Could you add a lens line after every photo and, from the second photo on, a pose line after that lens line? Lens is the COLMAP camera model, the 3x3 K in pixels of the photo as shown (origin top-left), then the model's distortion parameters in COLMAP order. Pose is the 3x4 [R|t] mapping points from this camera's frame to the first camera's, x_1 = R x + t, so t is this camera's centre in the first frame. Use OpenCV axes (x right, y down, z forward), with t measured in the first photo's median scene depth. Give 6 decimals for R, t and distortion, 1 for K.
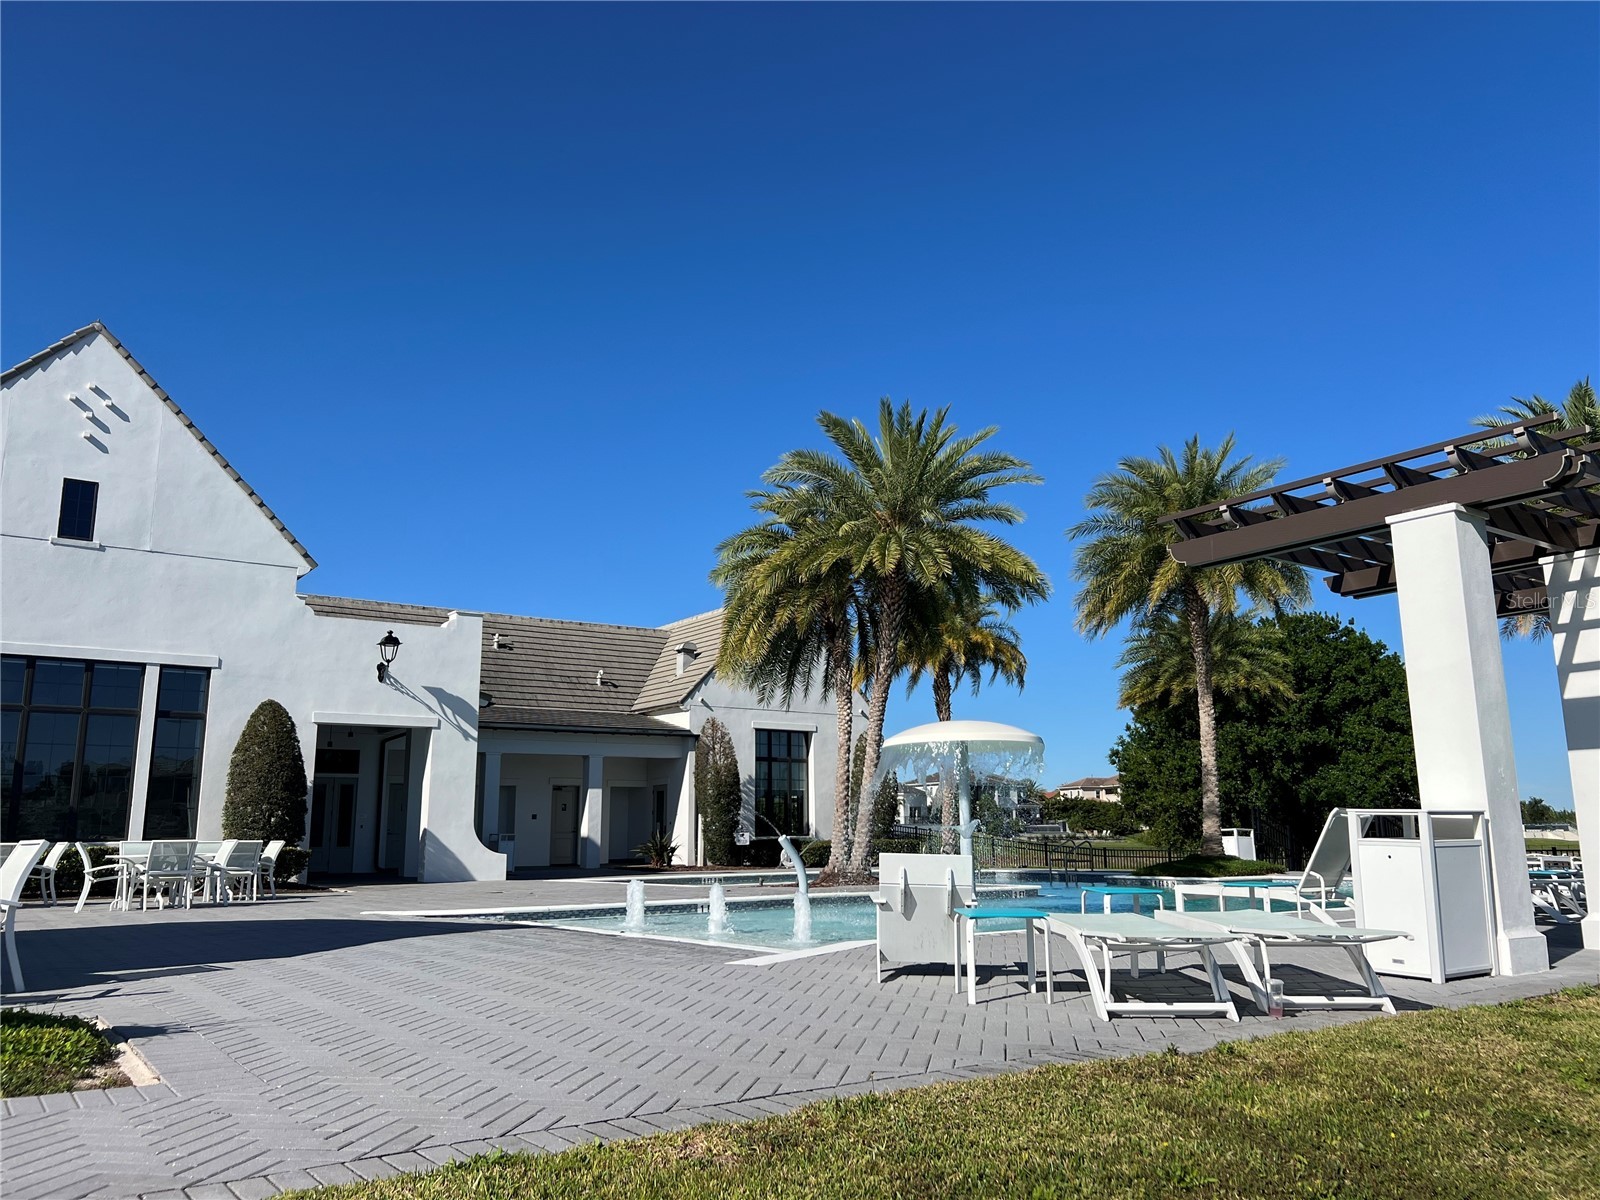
lens RADIAL K [[1222.1, 0, 801.8], [0, 1222.1, 597.9], [0, 0, 1]] dist [0.068094, -0.067058]
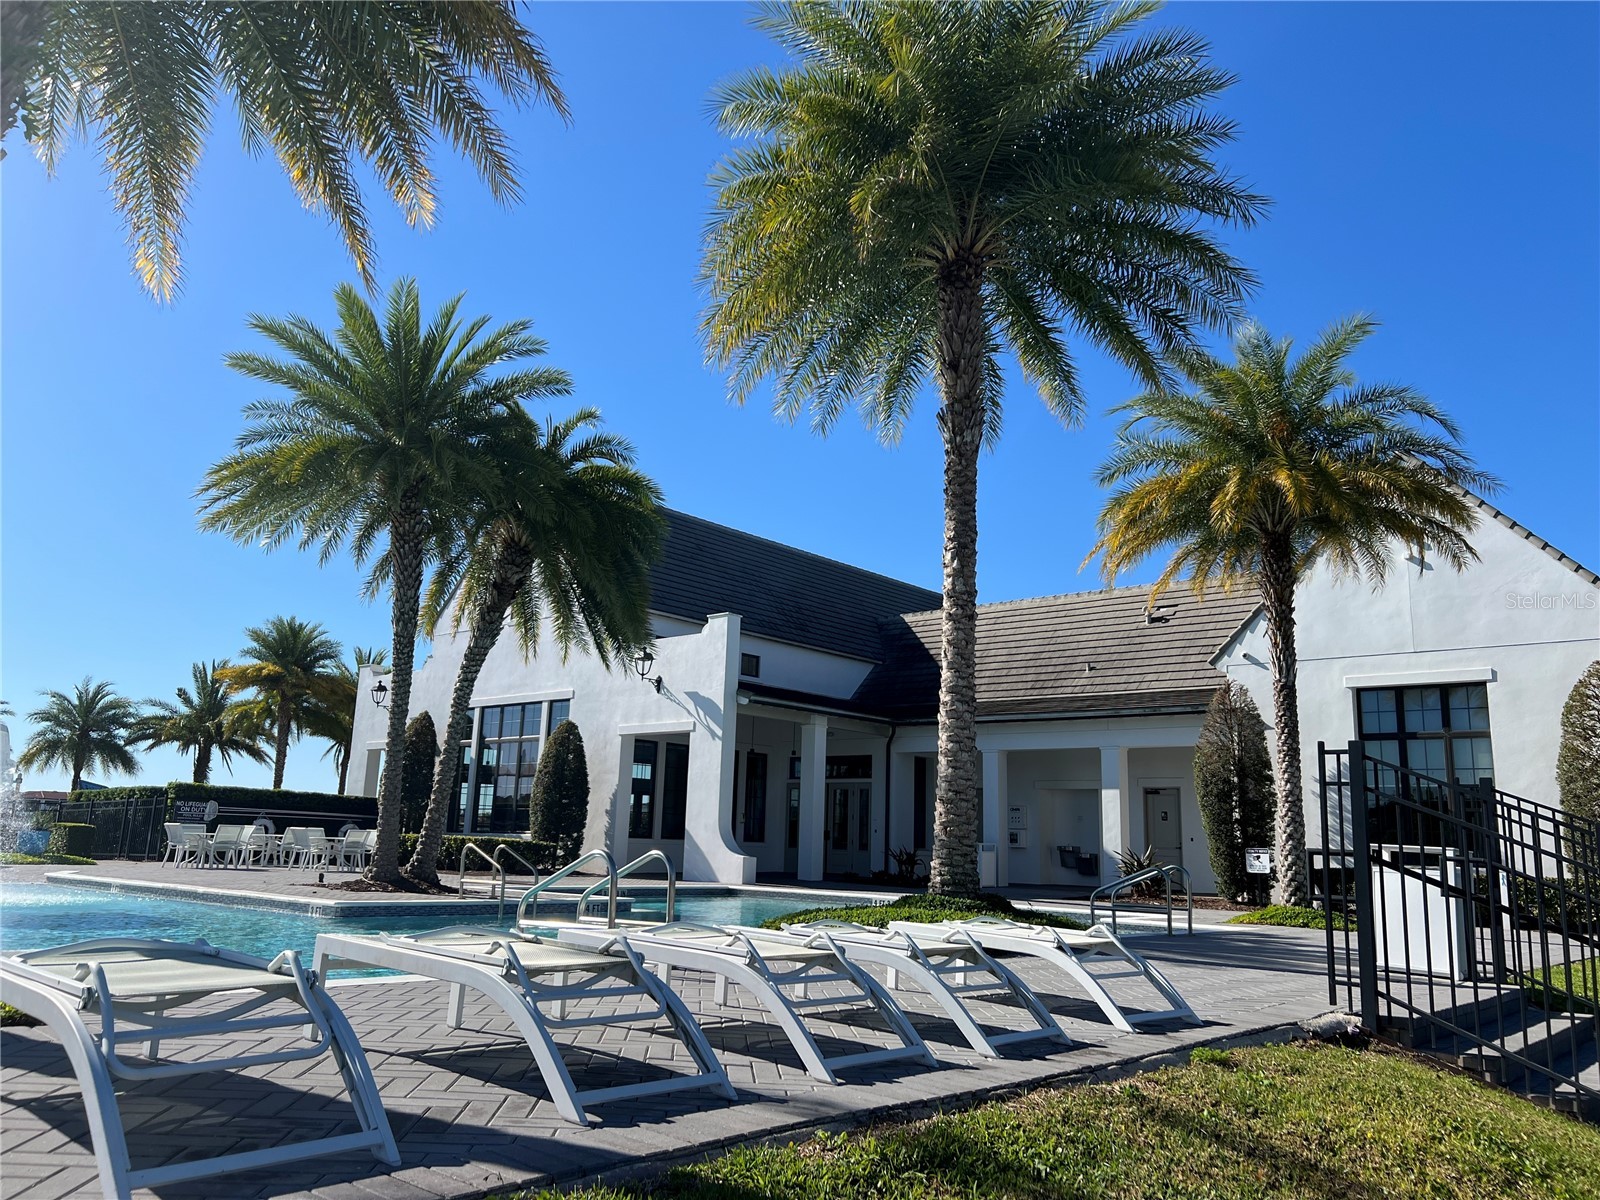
lens RADIAL K [[1196.6, 0, 796.4], [0, 1196.6, 637.6], [0, 0, 1]] dist [0.090288, -0.126043]
pose [[0.225002, -0.156810, -0.961657, 0.601325], [0.148315, 0.980976, -0.125259, 0.142463], [0.963004, -0.114444, 0.243978, 0.711079]]
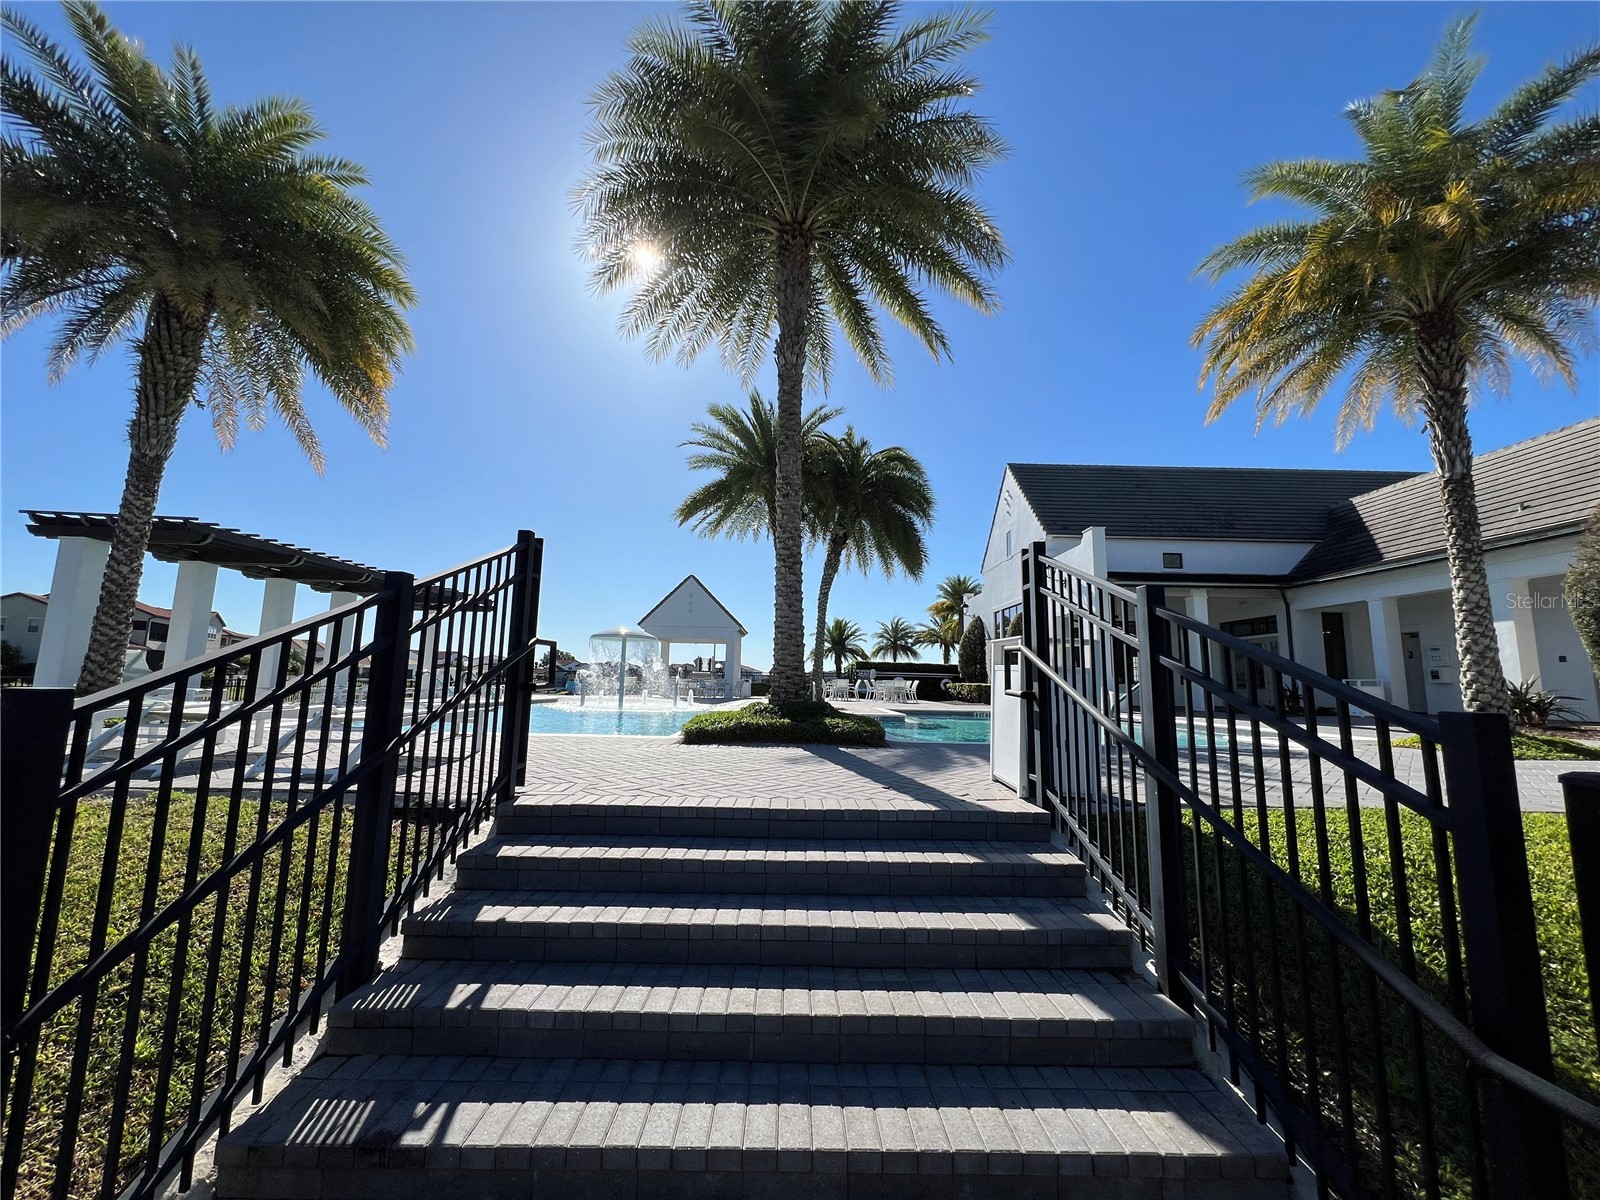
lens RADIAL K [[636.7, 0, 799.8], [0, 636.7, 606.8], [0, 0, 1]] dist [-0.018426, -0.000157]
pose [[-0.576061, -0.104342, -0.810720, 0.452046], [0.139197, 0.964810, -0.223081, 0.200533], [0.805468, -0.241358, -0.541266, 0.992780]]
